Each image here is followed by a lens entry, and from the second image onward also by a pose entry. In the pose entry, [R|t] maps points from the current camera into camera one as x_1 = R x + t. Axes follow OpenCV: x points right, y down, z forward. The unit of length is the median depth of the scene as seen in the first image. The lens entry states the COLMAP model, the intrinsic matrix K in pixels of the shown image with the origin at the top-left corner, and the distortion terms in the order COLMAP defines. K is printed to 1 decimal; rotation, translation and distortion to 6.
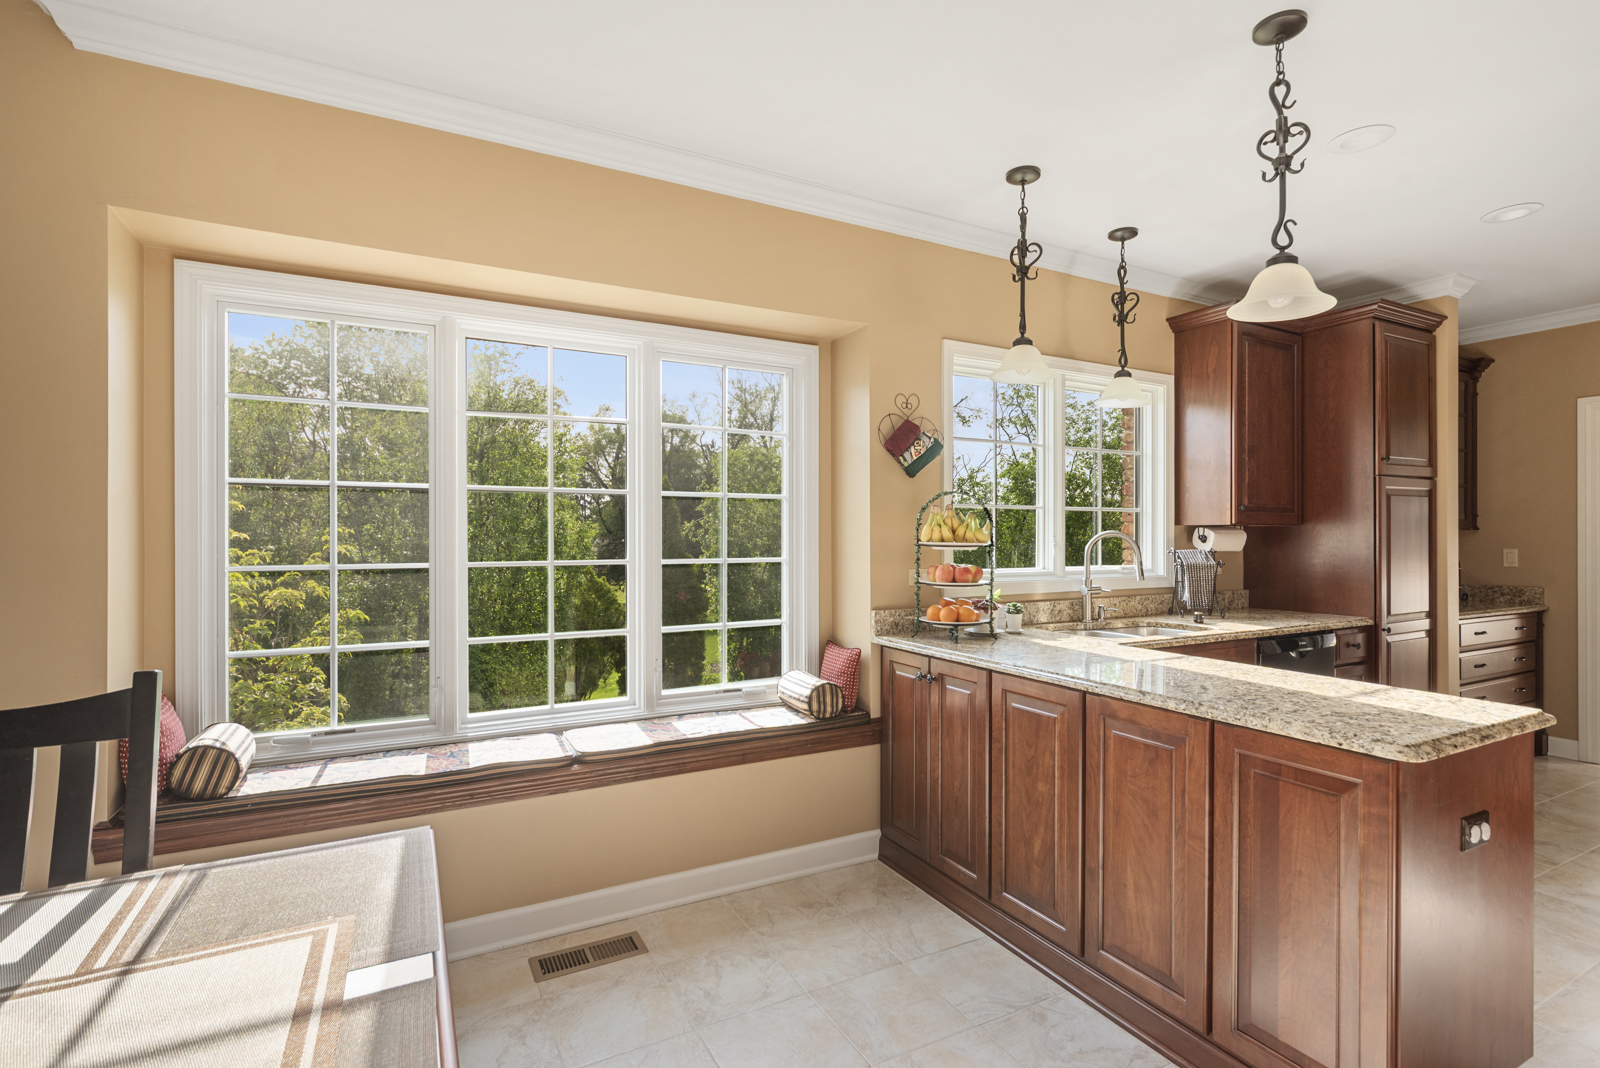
lens RADIAL K [[752.8, 0, 801.2], [0, 752.8, 541.1], [0, 0, 1]] dist [-0.000136, -0.000333]
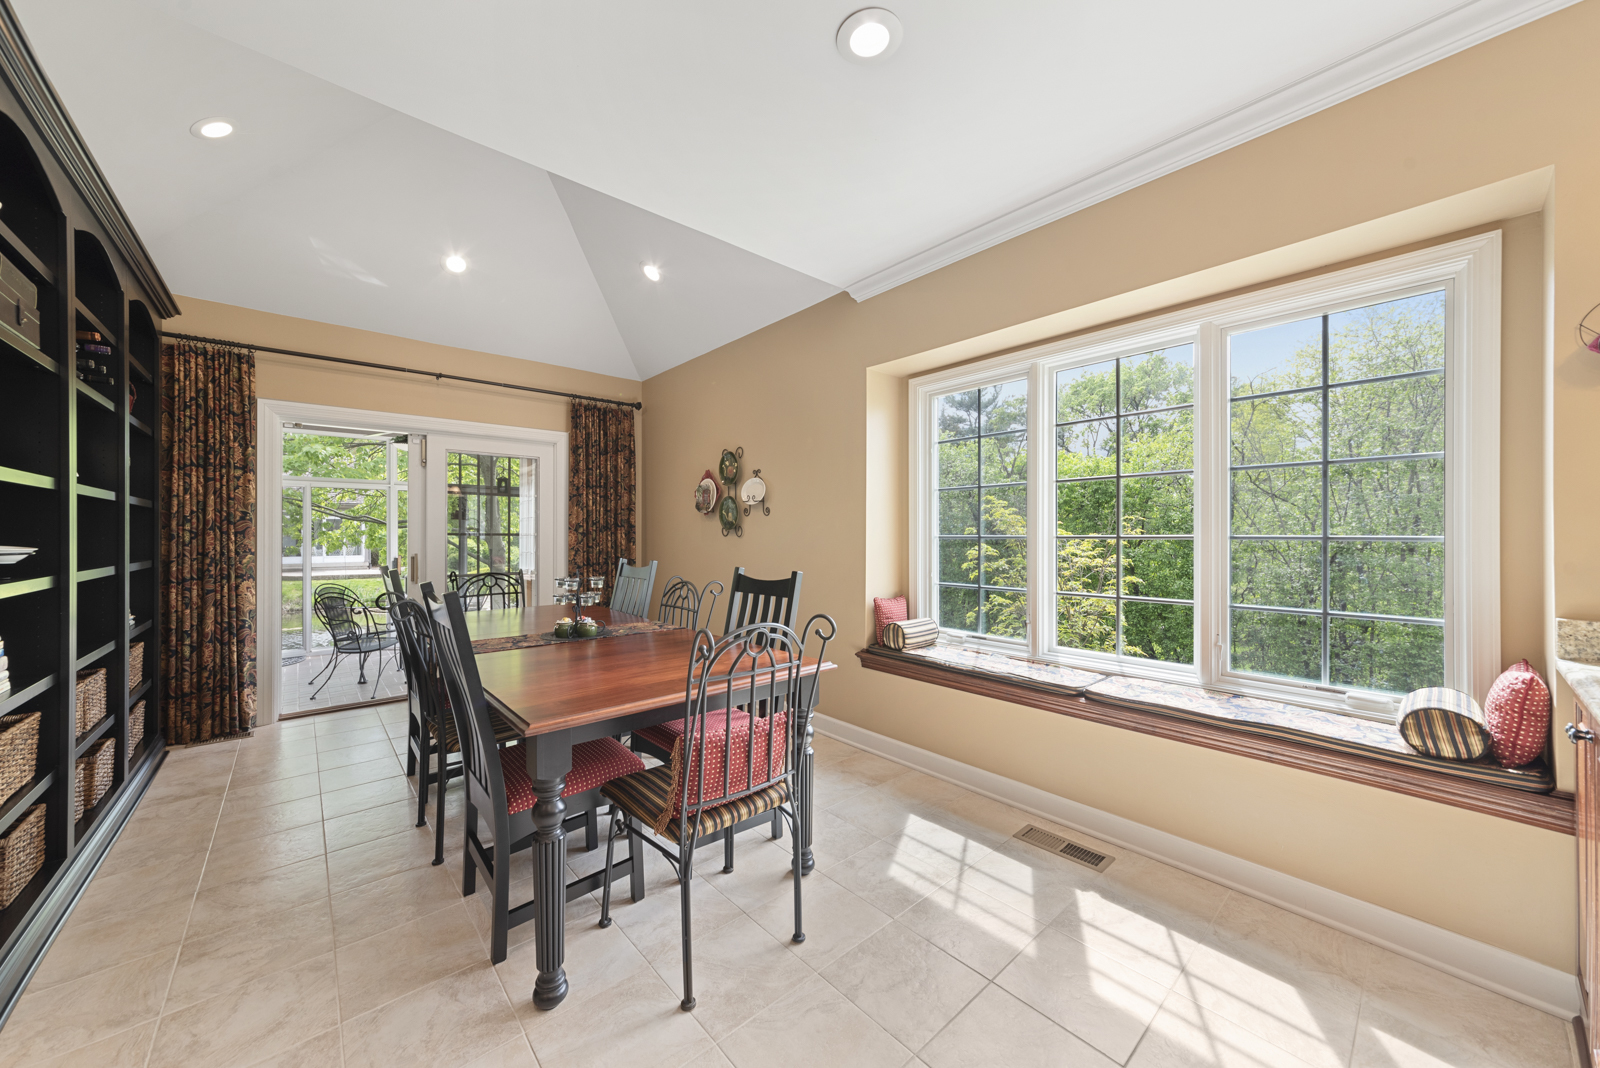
lens RADIAL K [[572.9, 0, 793.5], [0, 572.9, 534.2], [0, 0, 1]] dist [-0.003207, 0.001346]
pose [[0.227262, 0.003286, -0.973828, 0.471081], [-0.005337, 0.999983, 0.002128, 0.026648], [0.973819, 0.004714, 0.227276, 0.299217]]
